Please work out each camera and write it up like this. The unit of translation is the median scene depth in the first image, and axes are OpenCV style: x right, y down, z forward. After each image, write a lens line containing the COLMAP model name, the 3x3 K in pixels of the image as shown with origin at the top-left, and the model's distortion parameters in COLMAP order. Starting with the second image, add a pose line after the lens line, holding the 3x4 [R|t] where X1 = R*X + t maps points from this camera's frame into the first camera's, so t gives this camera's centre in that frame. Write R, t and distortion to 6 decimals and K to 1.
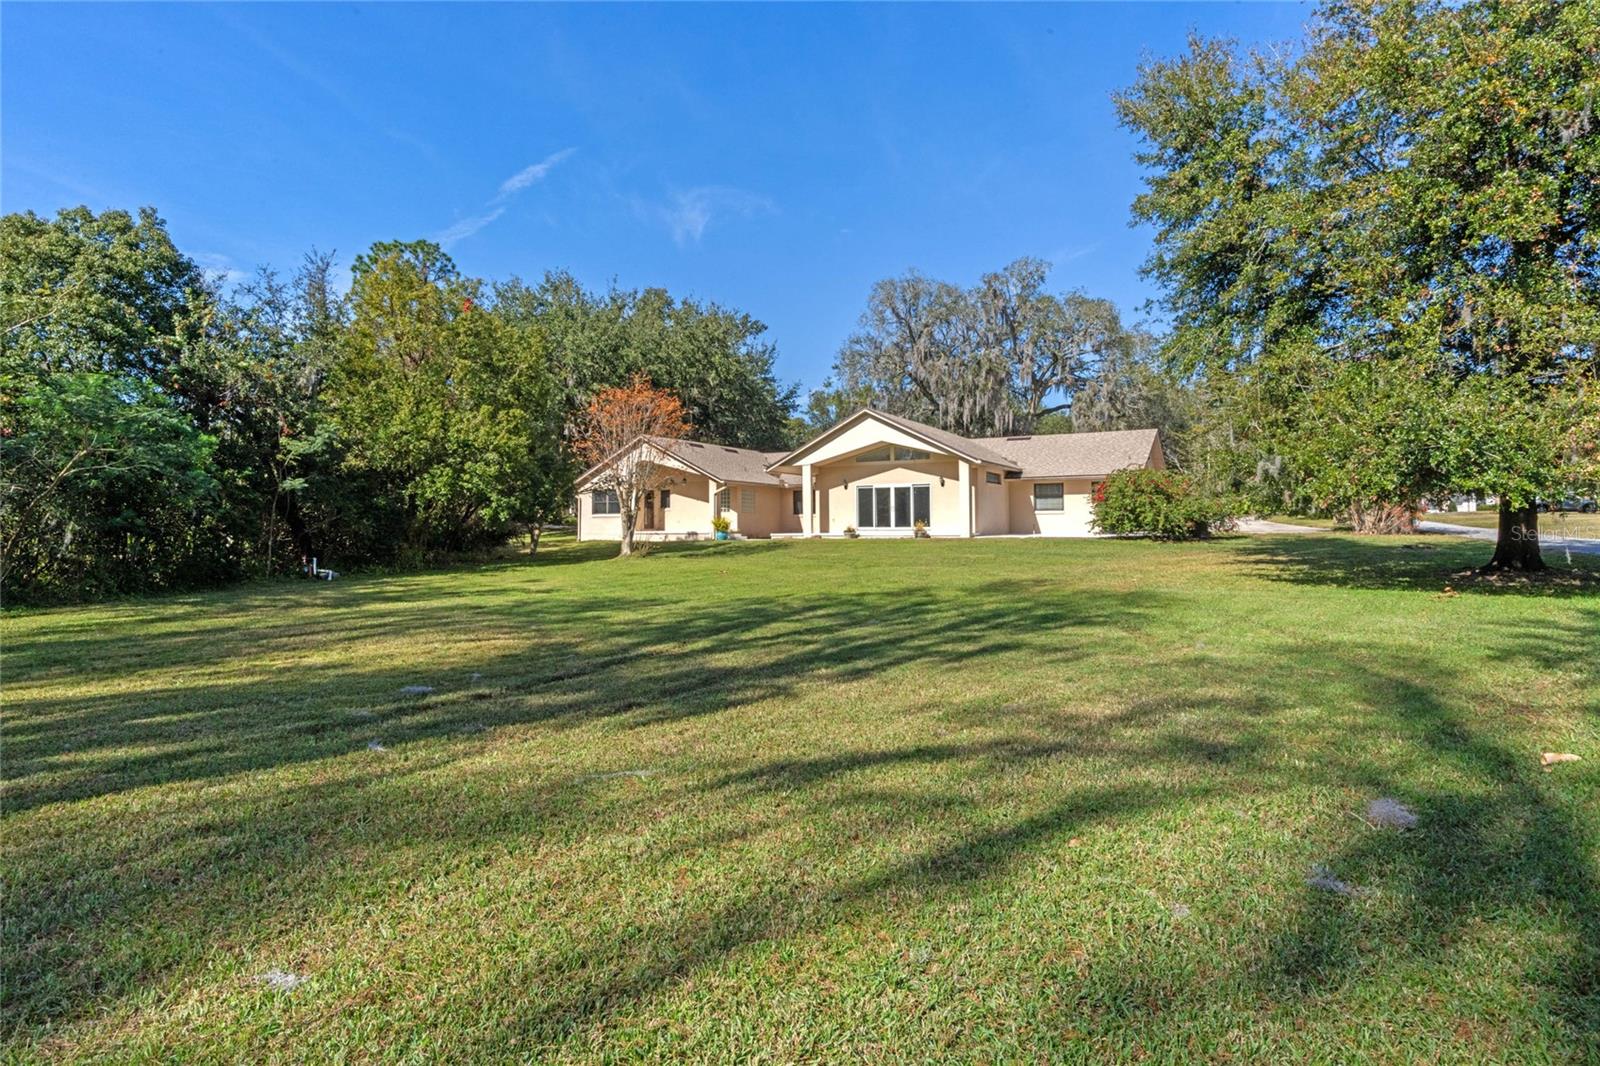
lens RADIAL K [[843.2, 0, 787.8], [0, 843.2, 504.0], [0, 0, 1]] dist [-0.003556, -0.000365]
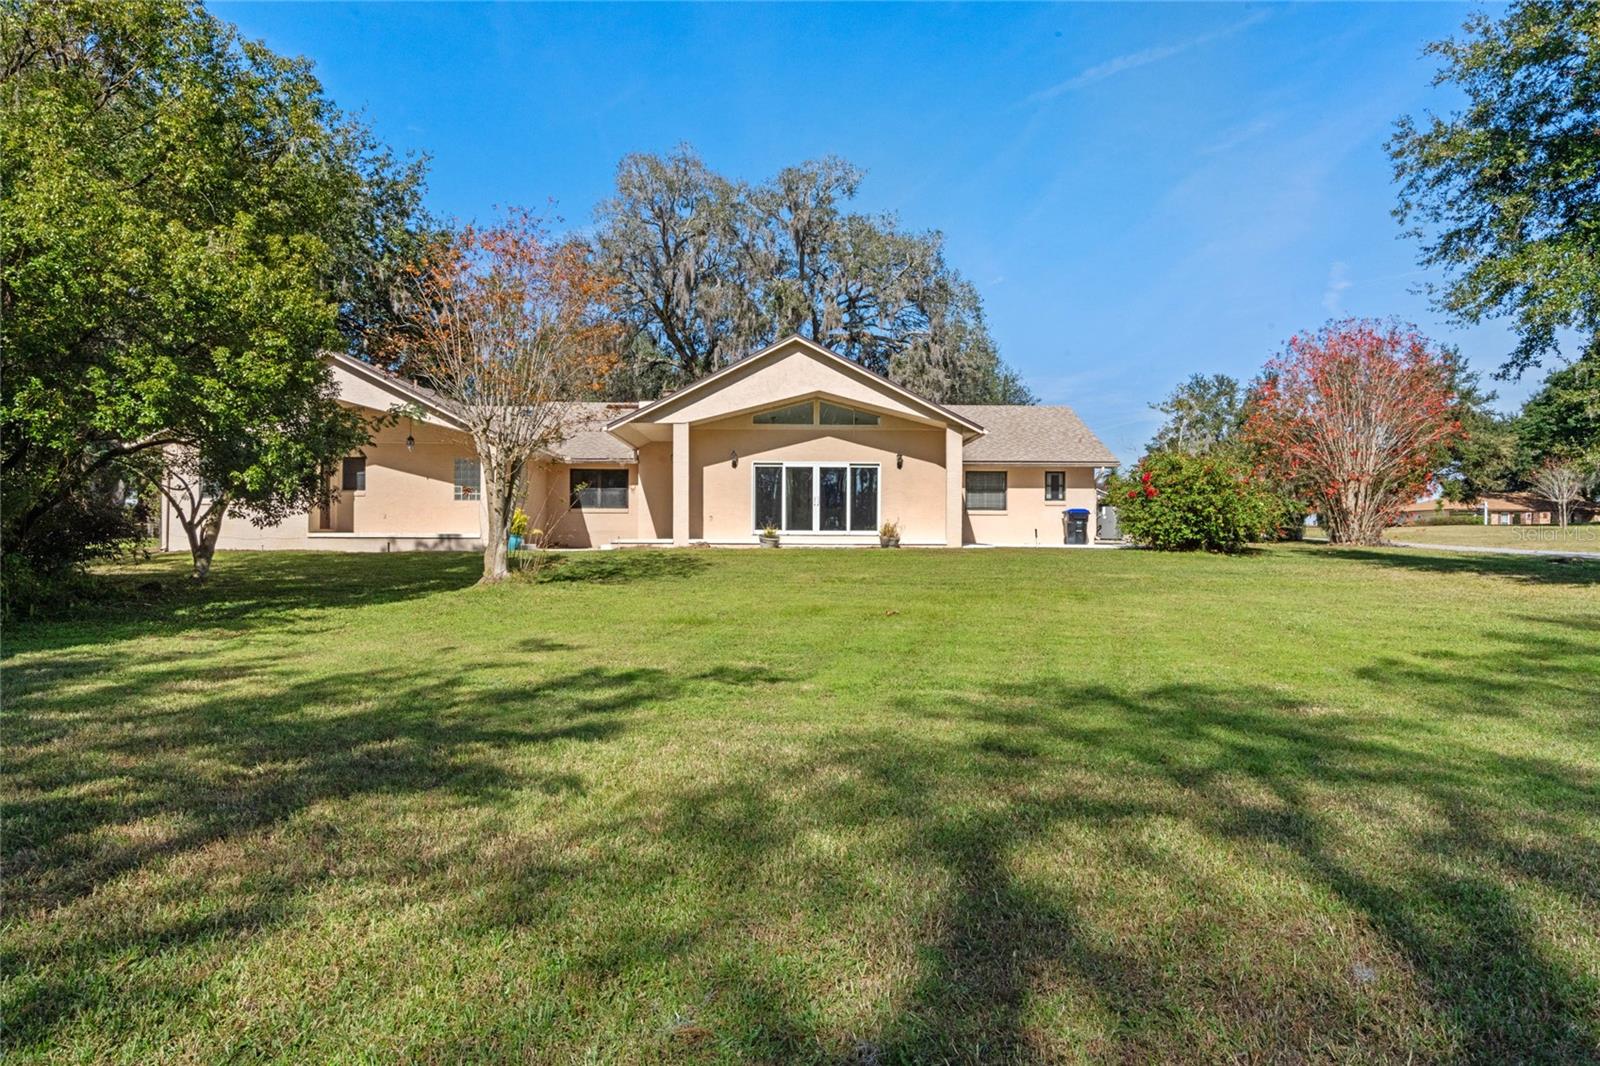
lens RADIAL K [[1079.0, 0, 793.2], [0, 1079.0, 539.6], [0, 0, 1]] dist [0.001160, 0.000414]
pose [[0.868758, 0.008774, 0.495159, -0.287434], [-0.022732, 0.999496, 0.022173, 0.016773], [-0.494715, -0.030519, 0.868519, 0.311266]]
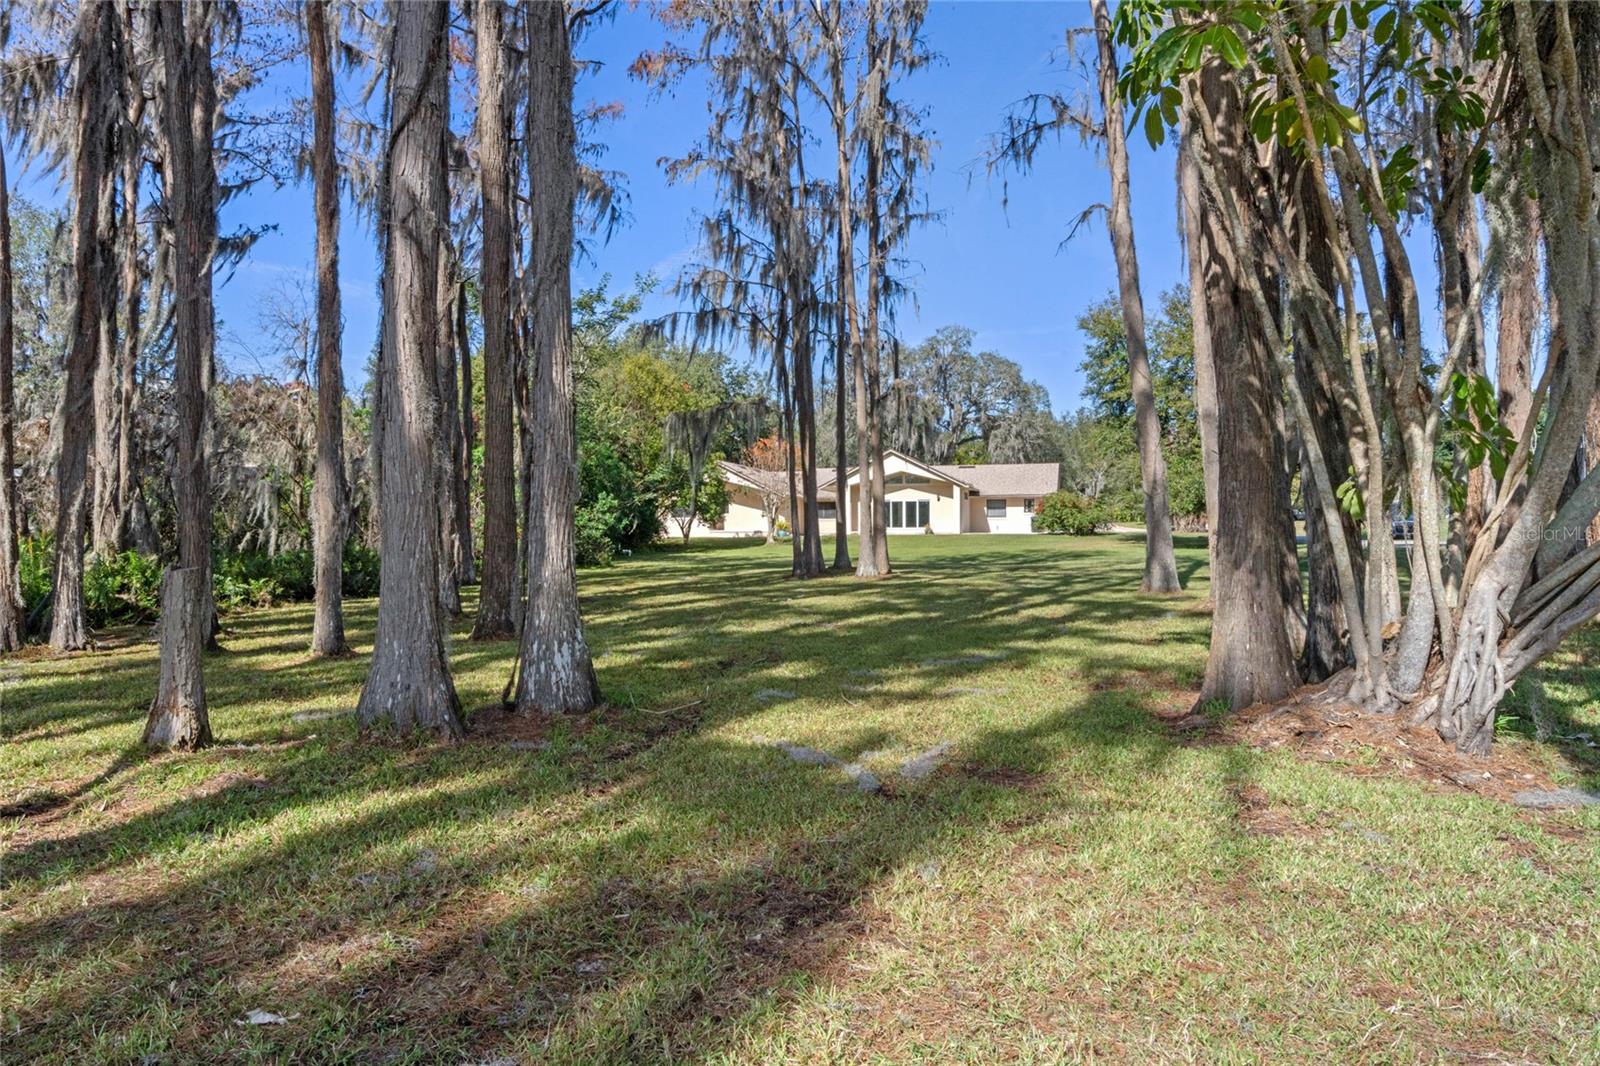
lens RADIAL K [[988.9, 0, 798.7], [0, 988.9, 533.3], [0, 0, 1]] dist [0.001837, 0.000542]
pose [[0.972673, 0.001256, 0.232177, -0.471726], [-0.007435, 0.999641, 0.025742, -0.006778], [-0.232061, -0.026764, 0.972333, -0.683070]]
